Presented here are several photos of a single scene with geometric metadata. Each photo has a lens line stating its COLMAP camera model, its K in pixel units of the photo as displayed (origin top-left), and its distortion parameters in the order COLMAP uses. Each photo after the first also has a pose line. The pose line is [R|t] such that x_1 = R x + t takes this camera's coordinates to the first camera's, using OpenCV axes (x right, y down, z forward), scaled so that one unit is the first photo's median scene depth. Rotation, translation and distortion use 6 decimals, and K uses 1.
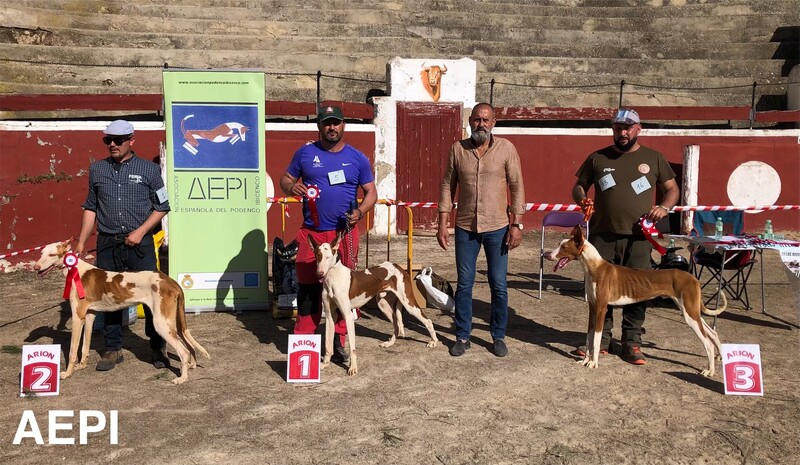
lens RADIAL K [[663.0, 0, 367.2], [0, 663.0, 241.2], [0, 0, 1]] dist [0.083164, -0.175760]
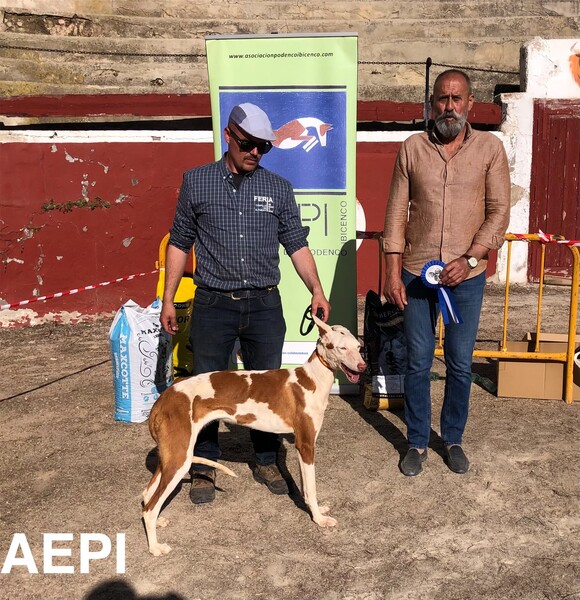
lens RADIAL K [[724.5, 0, 346.9], [0, 724.5, 332.7], [0, 0, 1]] dist [0.028629, -0.066410]
pose [[0.987443, 0.027154, -0.155627, -0.026762], [-0.015533, 0.997032, 0.075410, -0.012290], [0.157213, -0.072046, 0.984933, 0.163607]]
